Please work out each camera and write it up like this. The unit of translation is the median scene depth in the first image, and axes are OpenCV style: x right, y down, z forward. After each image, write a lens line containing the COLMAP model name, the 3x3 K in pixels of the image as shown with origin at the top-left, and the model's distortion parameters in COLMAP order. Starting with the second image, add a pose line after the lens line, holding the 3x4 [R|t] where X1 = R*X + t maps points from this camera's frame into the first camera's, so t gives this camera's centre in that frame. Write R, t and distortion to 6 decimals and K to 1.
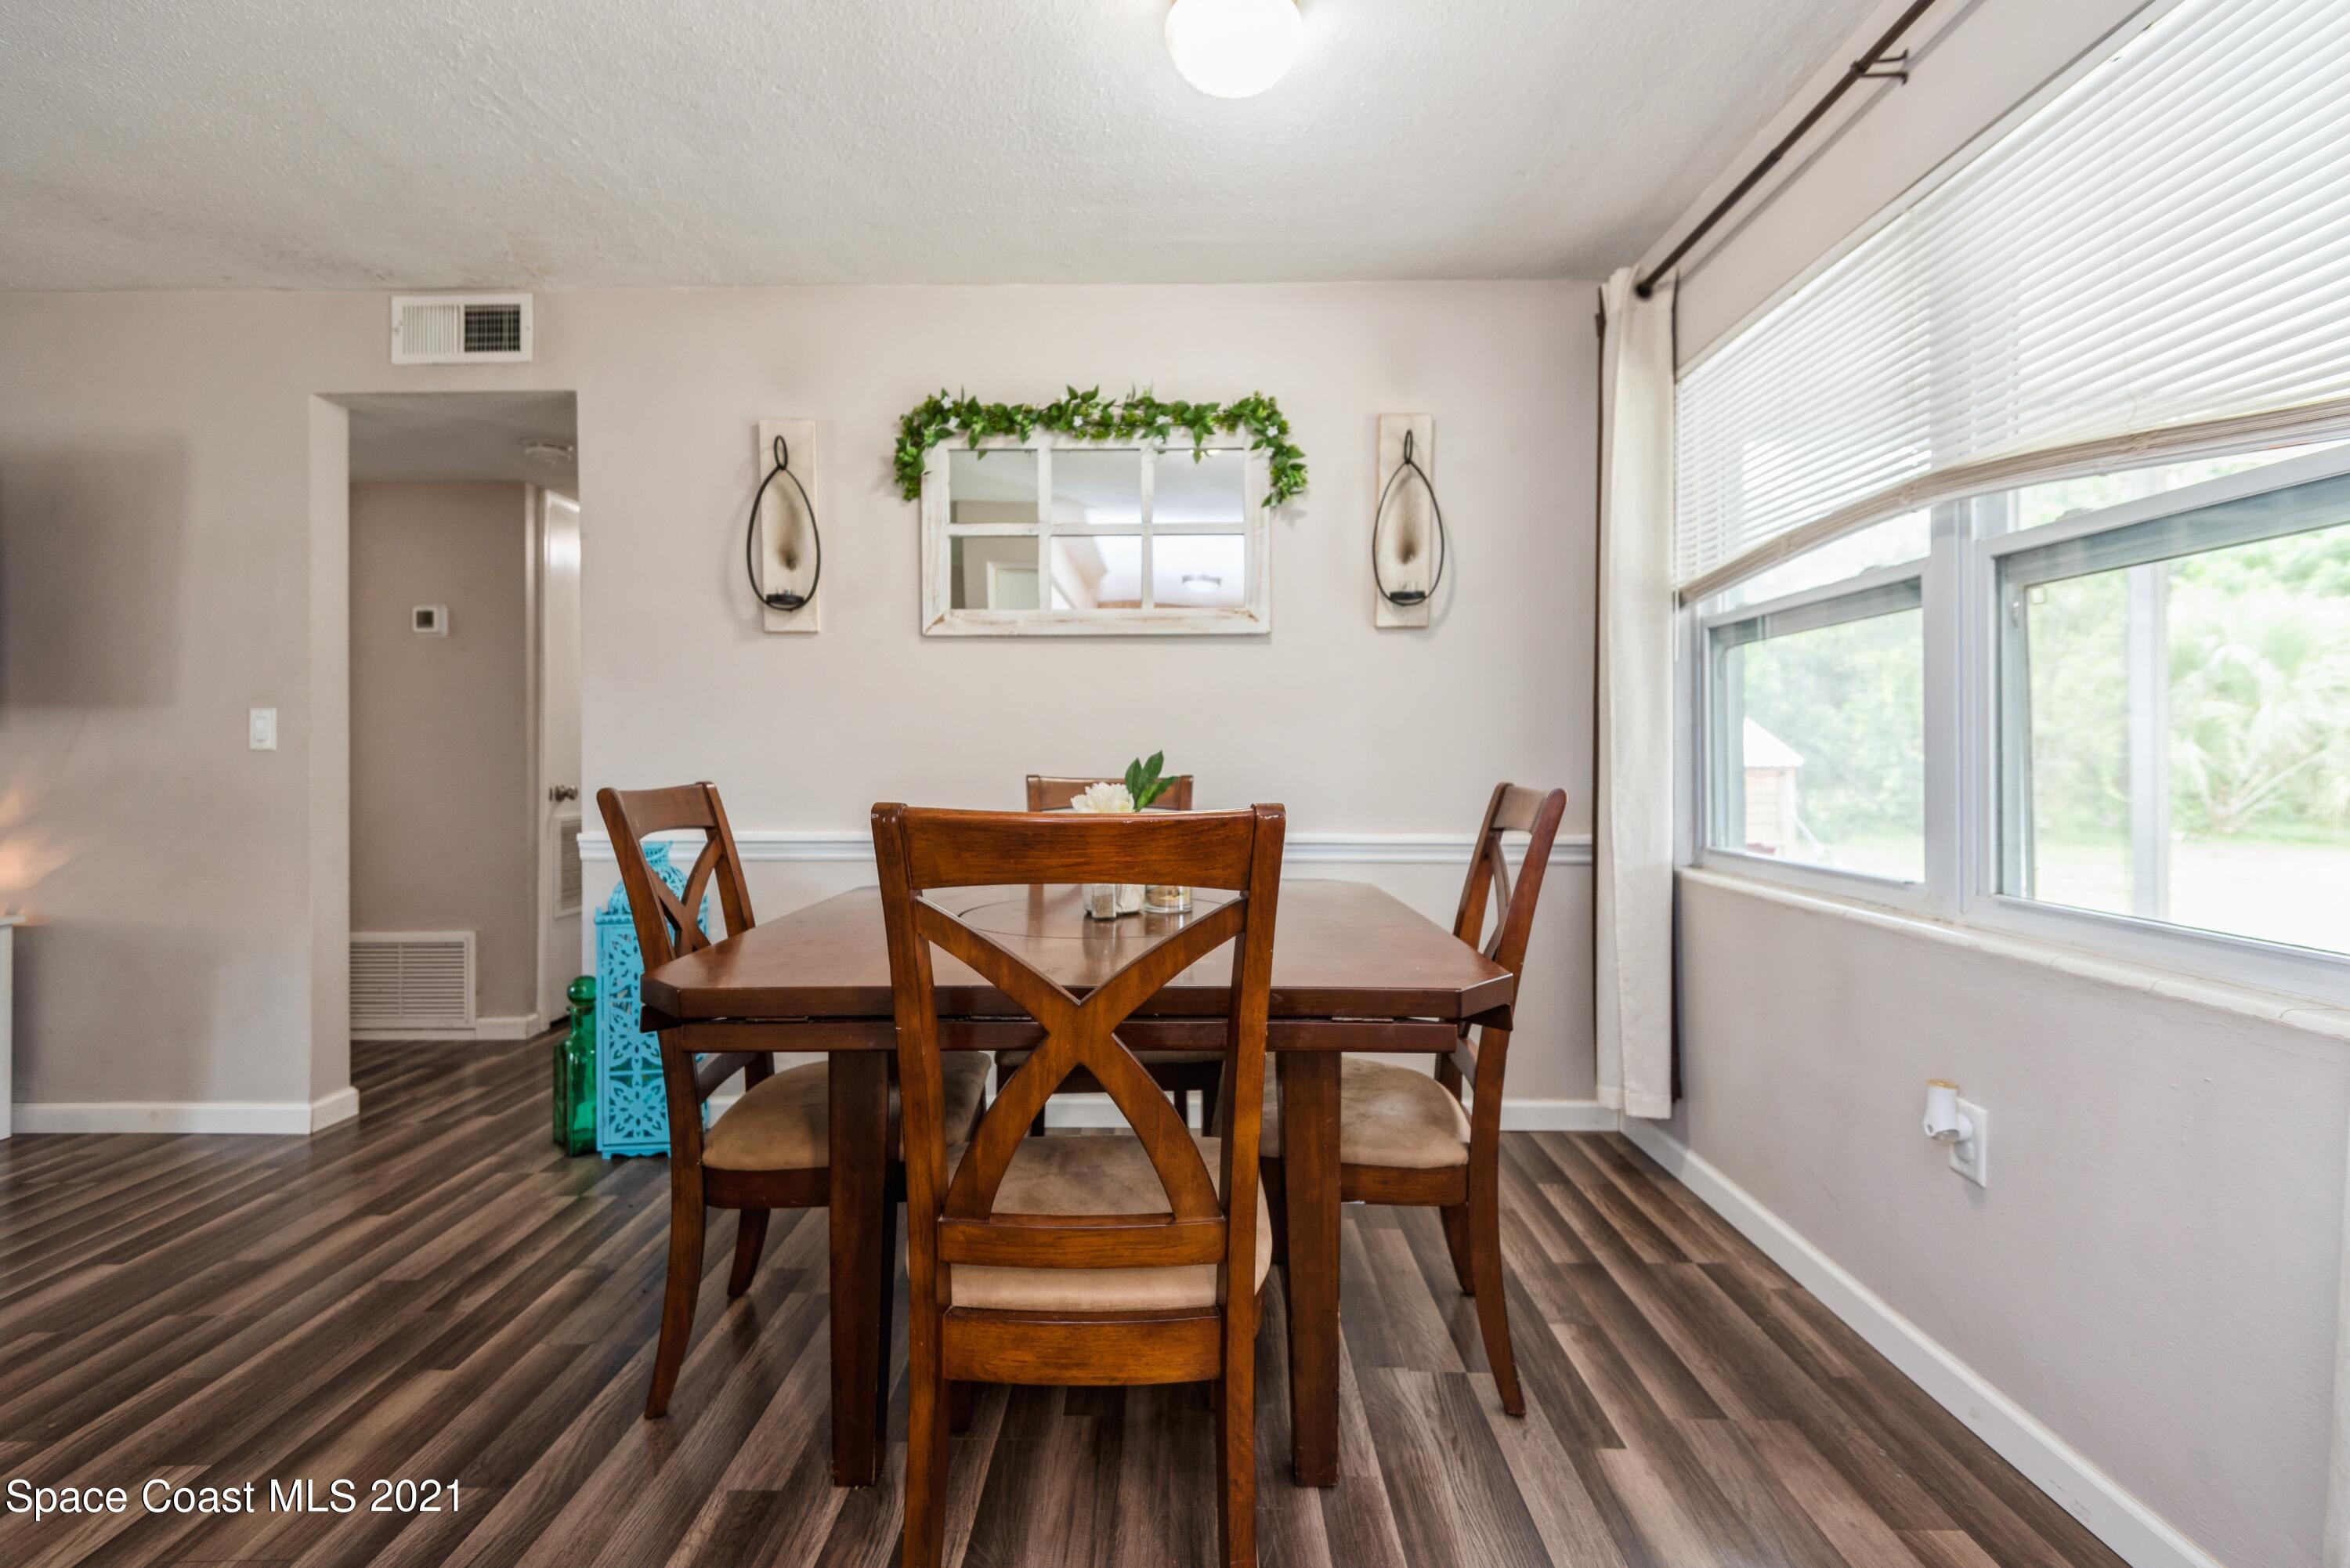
lens RADIAL K [[1070.6, 0, 1164.1], [0, 1070.6, 777.6], [0, 0, 1]] dist [0.038200, -0.019429]
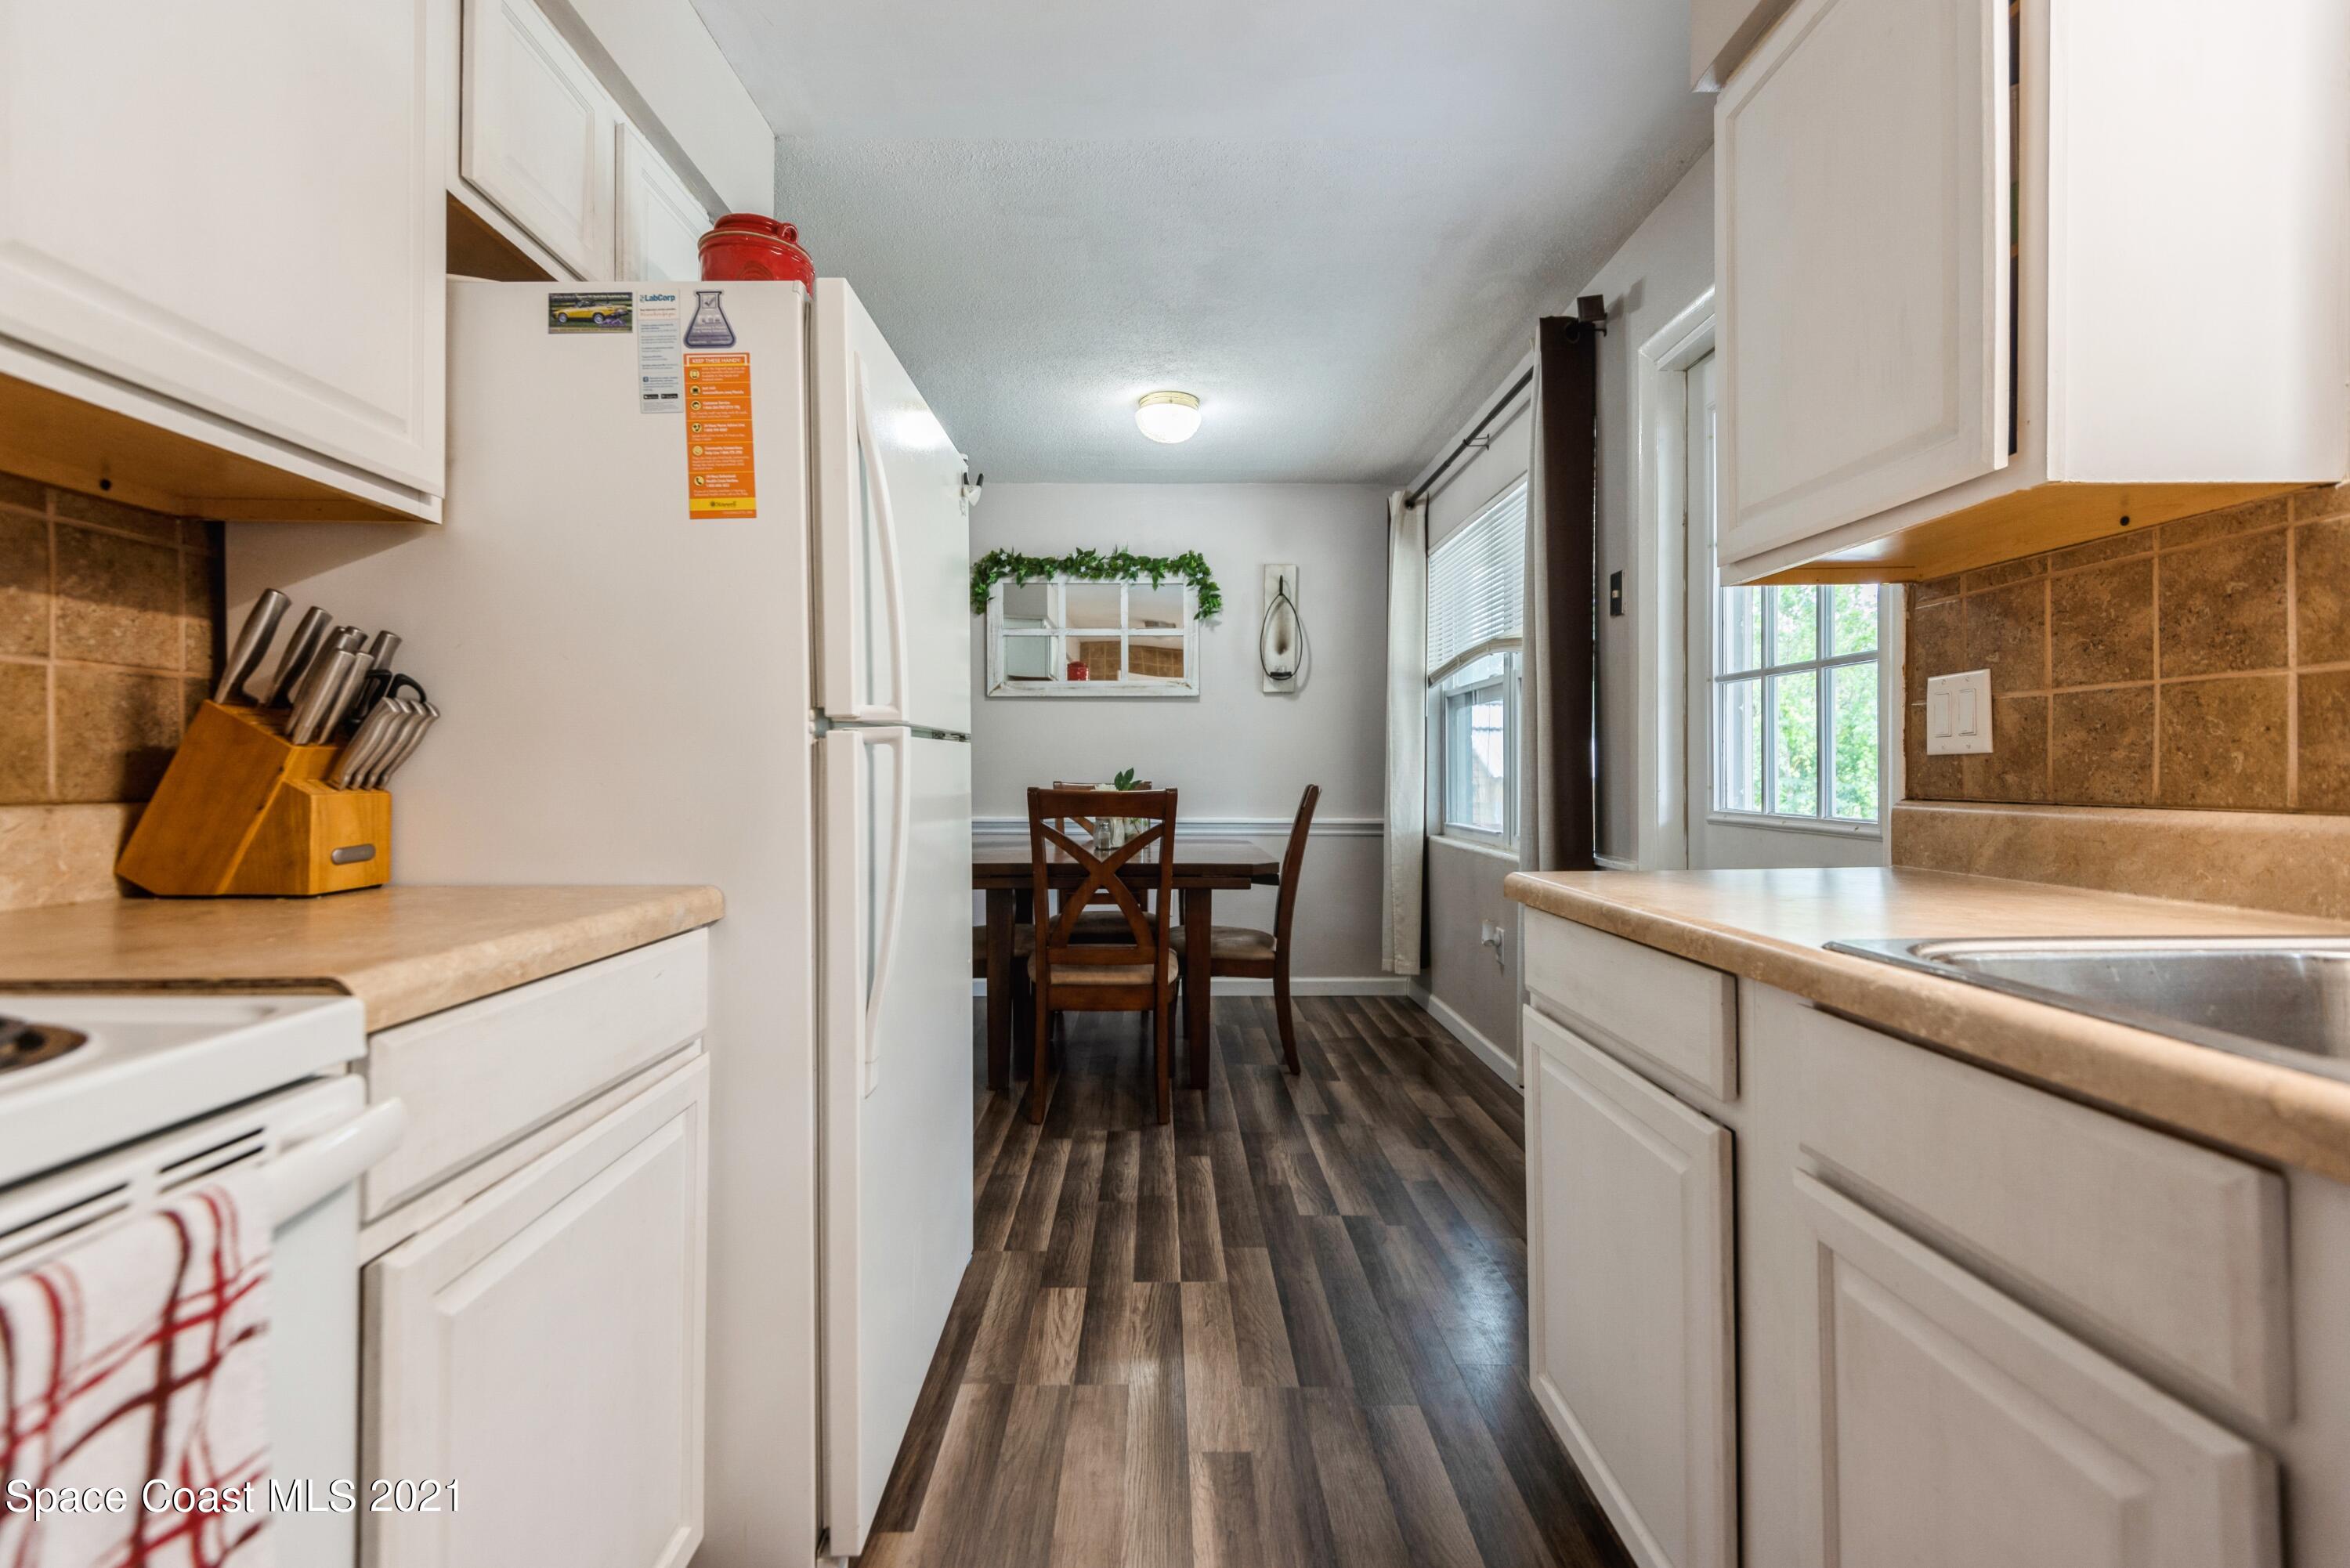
lens RADIAL K [[1070.6, 0, 1164.1], [0, 1070.6, 777.6], [0, 0, 1]] dist [0.038200, -0.019429]
pose [[0.999705, 0.000204, 0.024306, 0.005052], [0.000080, 0.999932, -0.011693, 0.010367], [-0.024307, 0.011692, 0.999636, -0.655205]]
